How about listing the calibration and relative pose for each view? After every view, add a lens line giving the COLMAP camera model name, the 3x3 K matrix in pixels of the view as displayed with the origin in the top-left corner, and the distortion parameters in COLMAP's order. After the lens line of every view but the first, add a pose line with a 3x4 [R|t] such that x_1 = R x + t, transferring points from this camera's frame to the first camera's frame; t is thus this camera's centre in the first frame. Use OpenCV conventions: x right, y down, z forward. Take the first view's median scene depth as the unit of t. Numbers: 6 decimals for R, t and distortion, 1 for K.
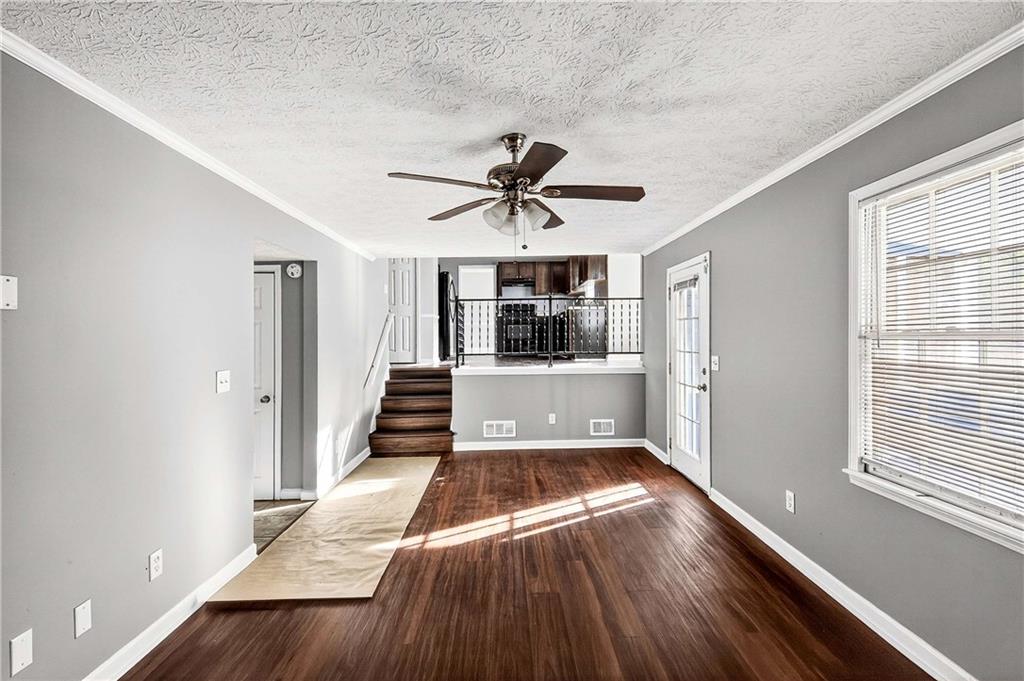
lens RADIAL K [[487.6, 0, 502.9], [0, 487.6, 336.4], [0, 0, 1]] dist [0.031579, -0.003589]
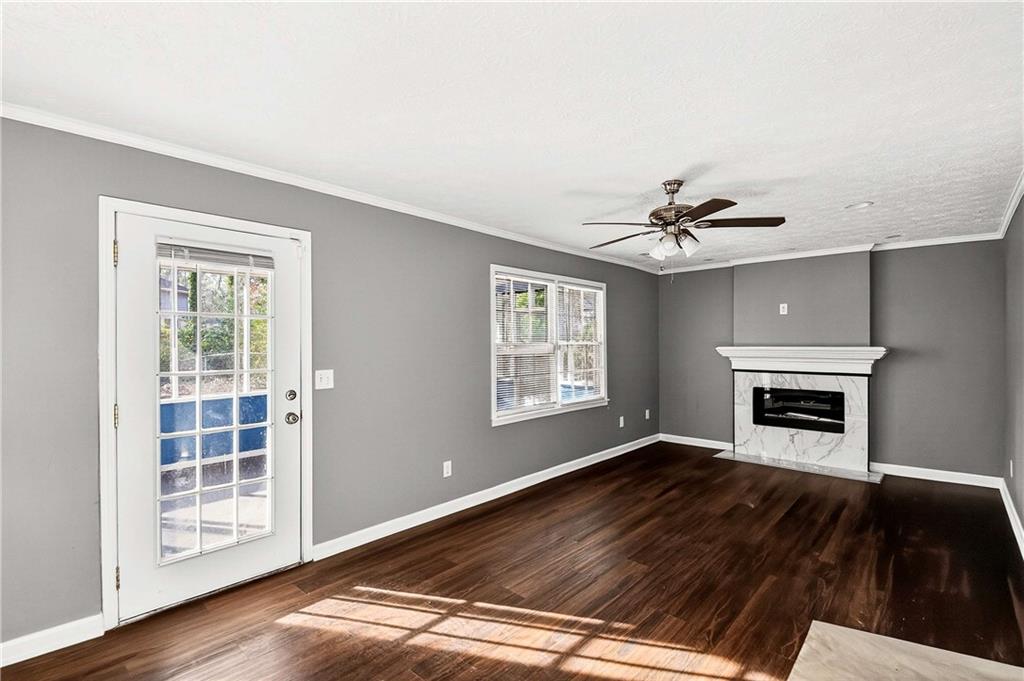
lens RADIAL K [[487.6, 0, 509.0], [0, 487.6, 340.8], [0, 0, 1]] dist [0.031579, -0.003589]
pose [[-0.755610, 0.015146, 0.654847, -0.282543], [0.010188, 0.999883, -0.011371, 0.004527], [-0.654943, -0.001920, -0.755676, 1.302686]]
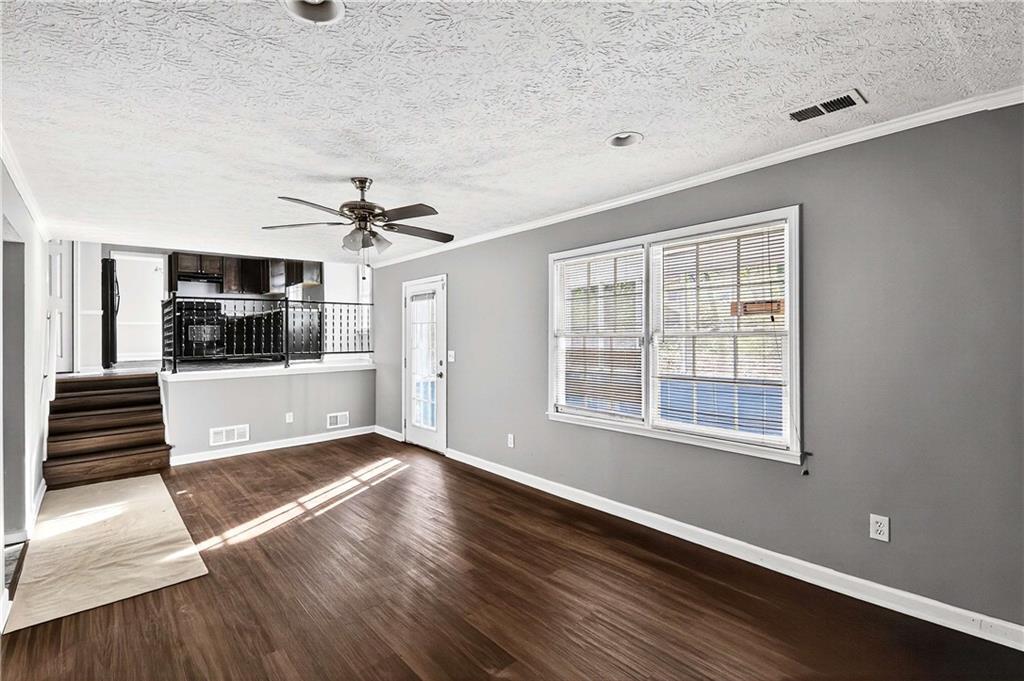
lens RADIAL K [[487.6, 0, 514.4], [0, 487.6, 332.8], [0, 0, 1]] dist [0.031579, -0.003589]
pose [[0.755219, 0.006021, 0.655445, -0.300688], [0.002717, 0.999920, -0.012316, 0.005810], [-0.655467, 0.011082, 0.755142, -0.129485]]
